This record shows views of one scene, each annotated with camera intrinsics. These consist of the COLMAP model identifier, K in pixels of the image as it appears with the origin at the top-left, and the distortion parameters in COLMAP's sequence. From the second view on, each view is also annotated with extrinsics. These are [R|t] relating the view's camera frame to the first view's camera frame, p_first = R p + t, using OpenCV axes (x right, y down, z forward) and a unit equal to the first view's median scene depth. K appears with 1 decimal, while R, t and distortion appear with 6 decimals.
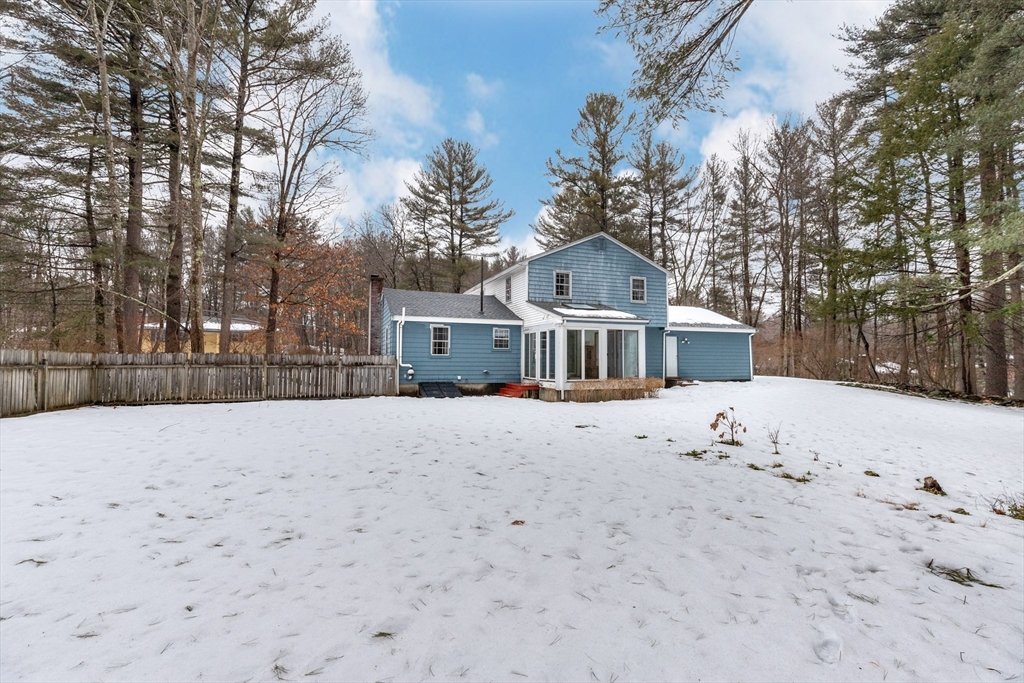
lens RADIAL K [[463.2, 0, 512.0], [0, 463.2, 341.5], [0, 0, 1]] dist [0.000503, 0.000028]
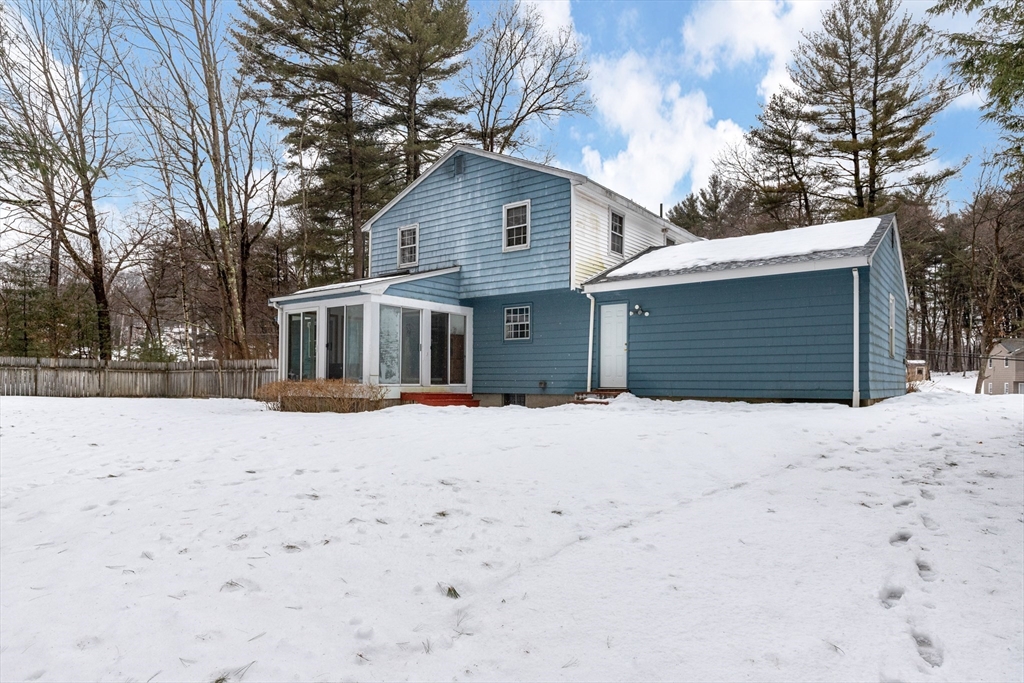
lens RADIAL K [[624.7, 0, 512.2], [0, 624.7, 383.7], [0, 0, 1]] dist [0.002073, 0.001028]
pose [[0.522188, -0.001822, -0.852829, 1.028315], [0.029713, 0.999429, 0.016058, 0.071090], [0.852313, -0.033726, 0.521944, 0.694250]]
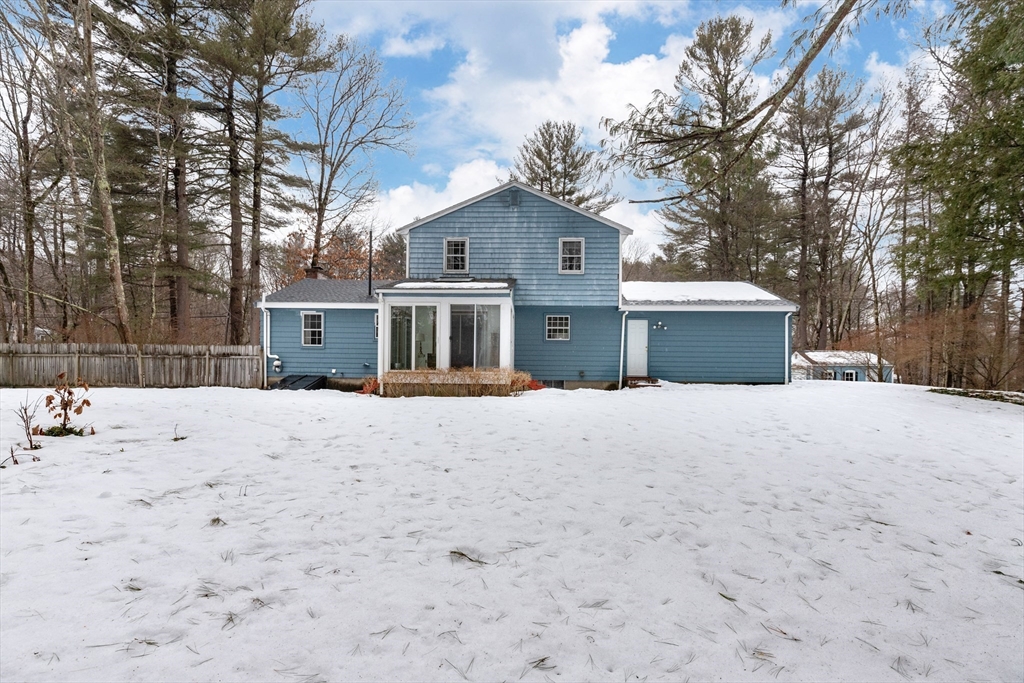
lens RADIAL K [[479.8, 0, 512.8], [0, 479.8, 384.9], [0, 0, 1]] dist [0.001400, 0.000106]
pose [[0.920174, 0.013069, -0.391291, 0.558224], [0.009319, 0.998428, 0.055263, 0.057090], [0.391398, -0.054498, 0.918606, 0.292271]]
